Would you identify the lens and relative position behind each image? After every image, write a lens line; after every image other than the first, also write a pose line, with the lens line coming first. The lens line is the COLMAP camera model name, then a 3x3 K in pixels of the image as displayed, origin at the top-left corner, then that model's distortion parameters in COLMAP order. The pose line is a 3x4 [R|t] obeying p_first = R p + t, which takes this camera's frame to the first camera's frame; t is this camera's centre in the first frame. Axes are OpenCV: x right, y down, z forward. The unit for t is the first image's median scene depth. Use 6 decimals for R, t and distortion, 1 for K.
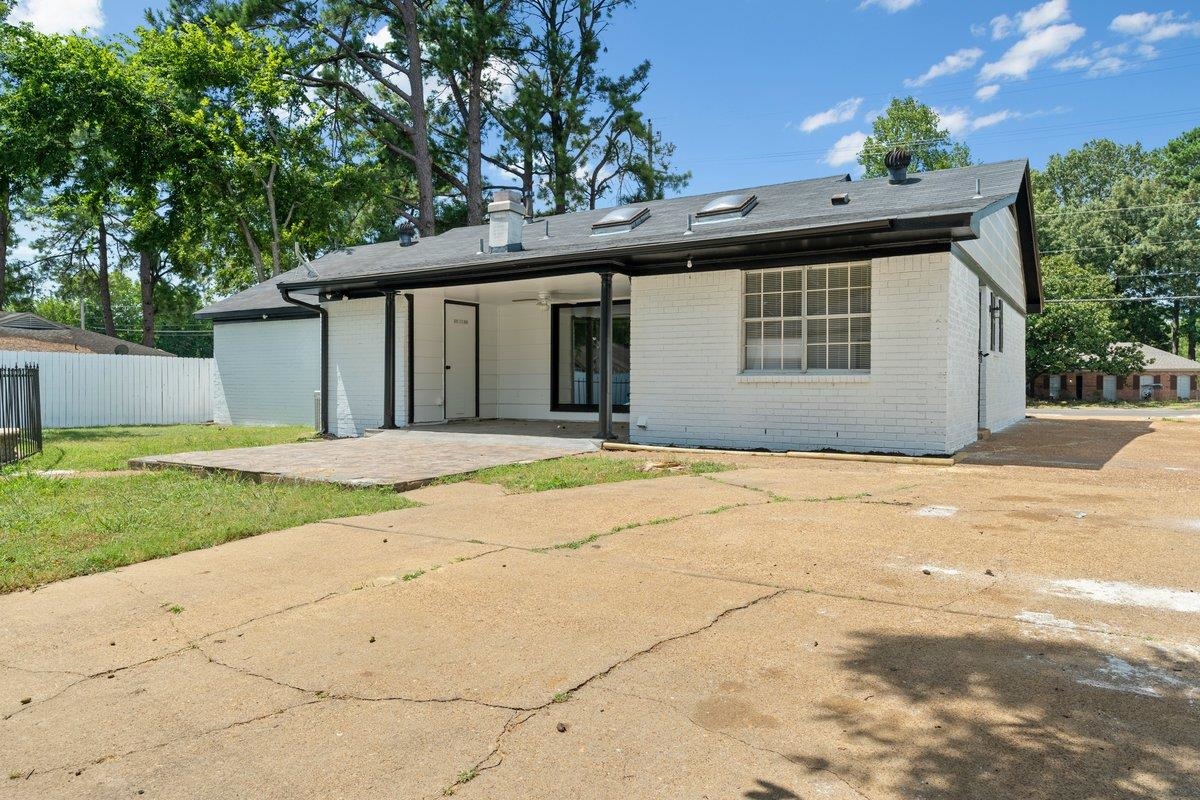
lens RADIAL K [[697.3, 0, 597.5], [0, 697.3, 388.0], [0, 0, 1]] dist [0.004098, 0.000240]
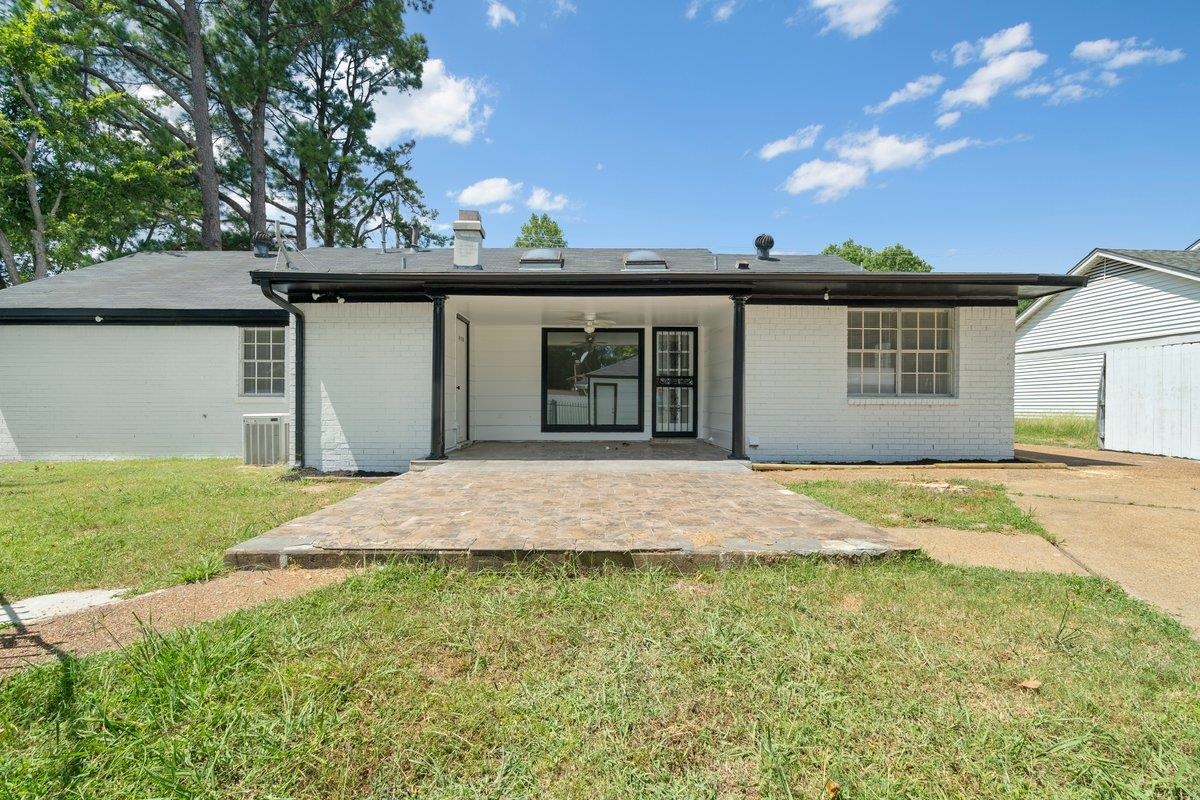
lens RADIAL K [[515.3, 0, 620.5], [0, 515.3, 398.5], [0, 0, 1]] dist [-0.004311, -0.000306]
pose [[0.865581, 0.007412, 0.500715, -0.533805], [0.002325, 0.999820, -0.018819, -0.002900], [-0.500764, 0.017454, 0.865408, 0.445292]]
